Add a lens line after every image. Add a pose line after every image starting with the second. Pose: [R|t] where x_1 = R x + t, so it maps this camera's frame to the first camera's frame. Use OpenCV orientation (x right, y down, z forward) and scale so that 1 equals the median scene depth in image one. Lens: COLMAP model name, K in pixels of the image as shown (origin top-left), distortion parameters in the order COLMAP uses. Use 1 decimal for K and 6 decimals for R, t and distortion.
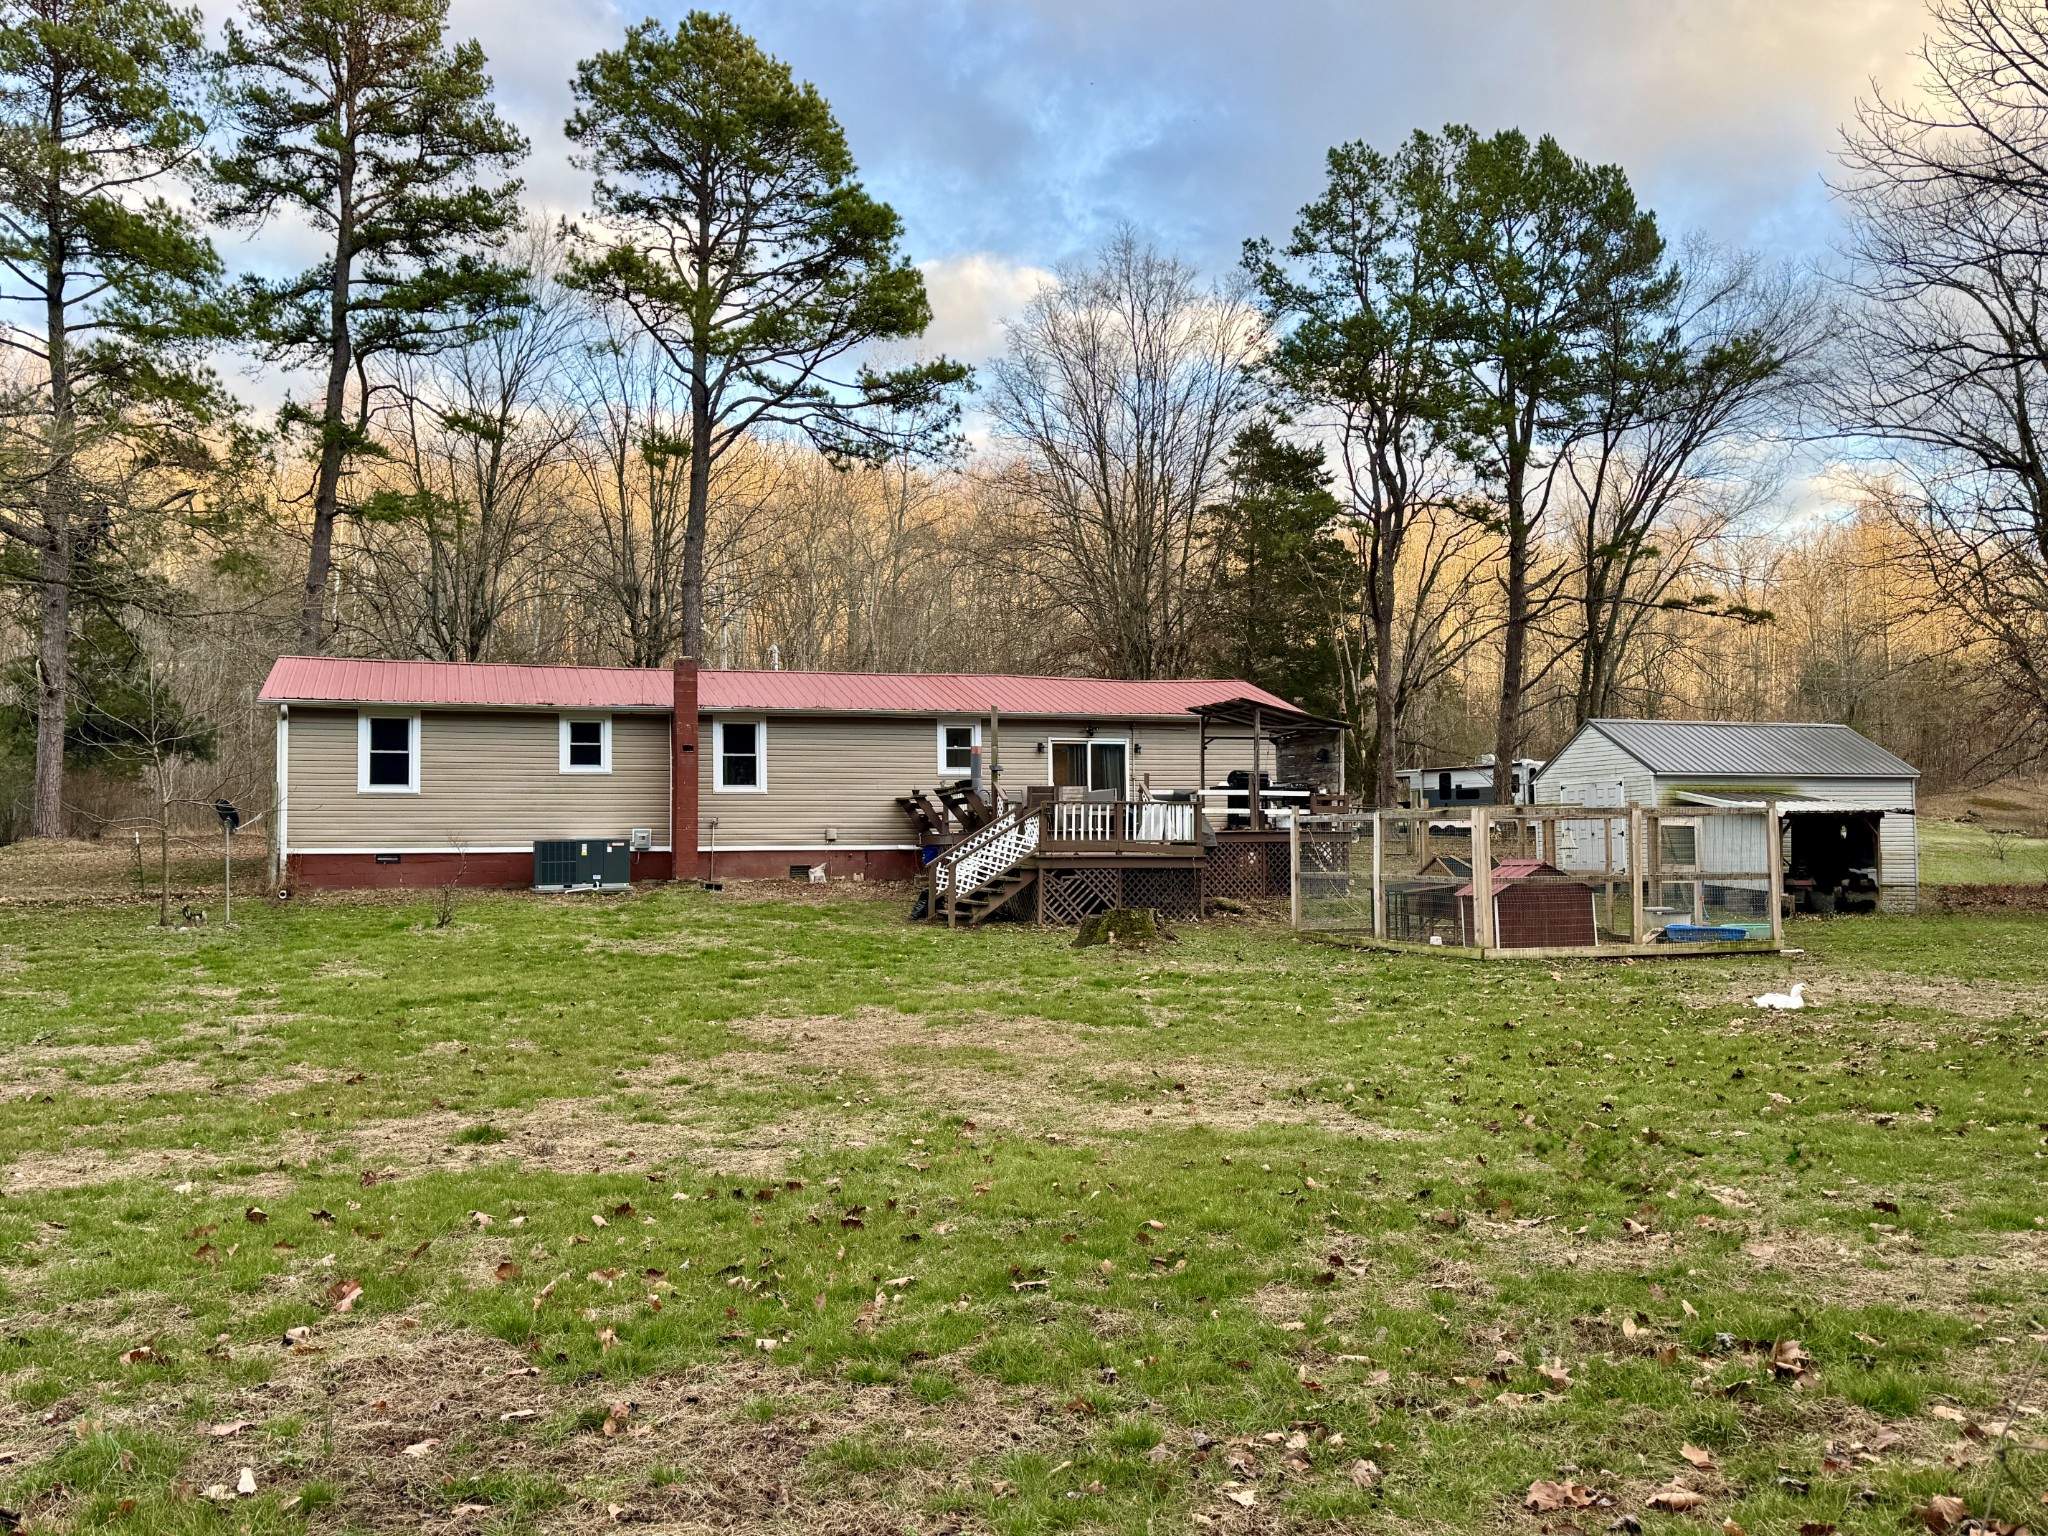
lens RADIAL K [[1593.1, 0, 1021.7], [0, 1593.1, 786.7], [0, 0, 1]] dist [0.066563, -0.020952]
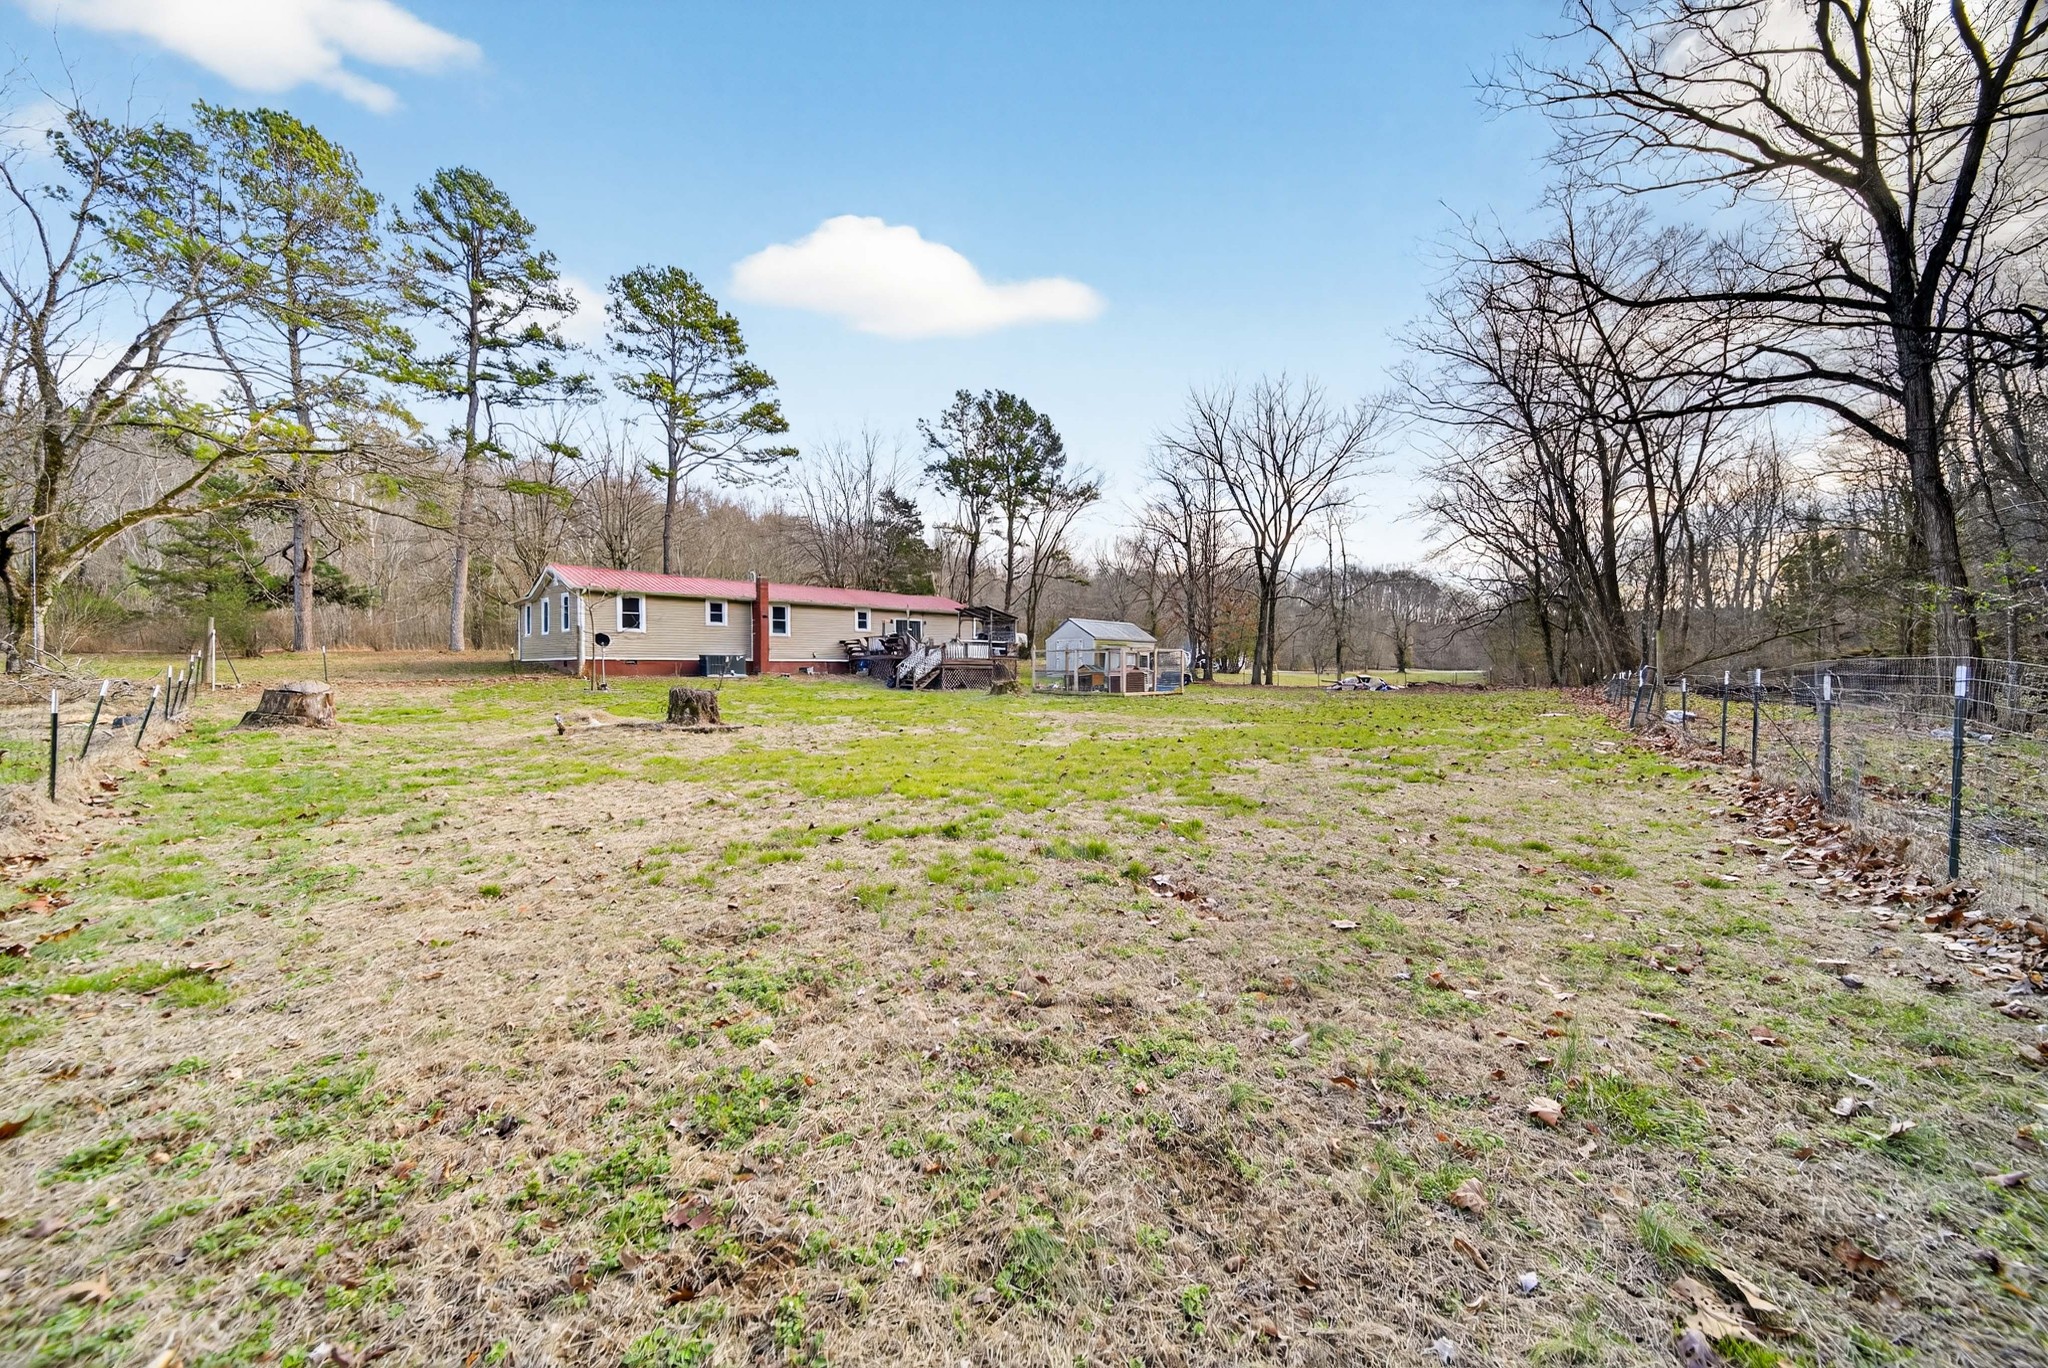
lens RADIAL K [[714.2, 0, 1020.8], [0, 714.2, 667.2], [0, 0, 1]] dist [0.001453, 0.000000]
pose [[0.888330, 0.008471, 0.459127, -0.315931], [-0.026365, 0.999121, 0.032577, 0.005537], [-0.458448, -0.041044, 0.887773, -0.091068]]
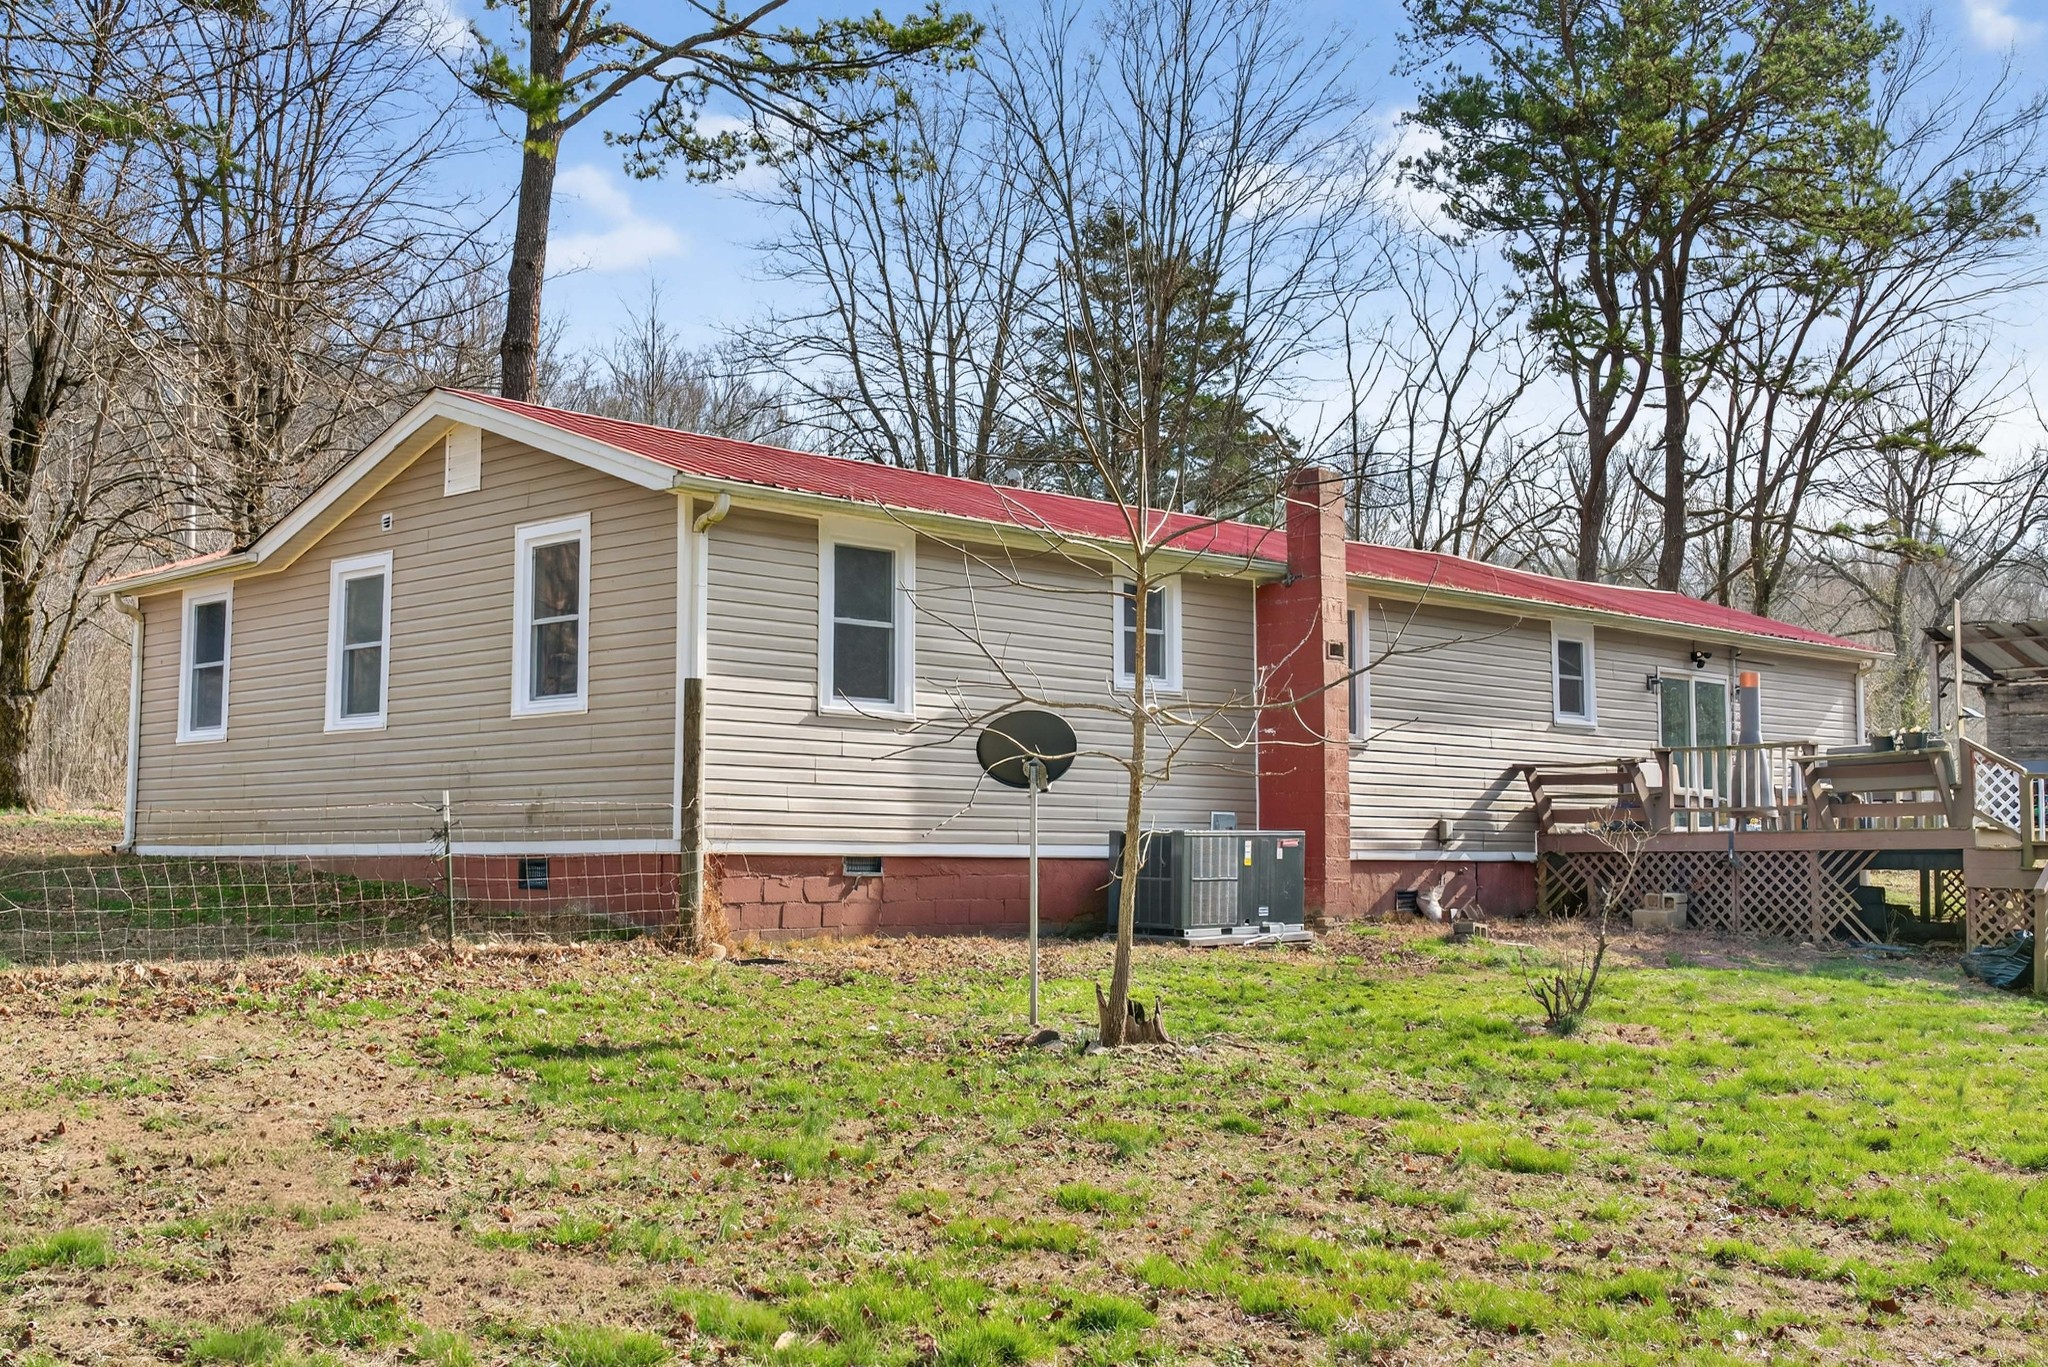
lens RADIAL K [[2290.7, 0, 1022.4], [0, 2290.7, 686.9], [0, 0, 1]] dist [-0.111860, 0.000000]
pose [[0.889610, 0.043733, 0.454623, -0.546921], [-0.024615, 0.998549, -0.047890, 0.020906], [-0.456058, 0.031413, 0.889395, 0.368763]]
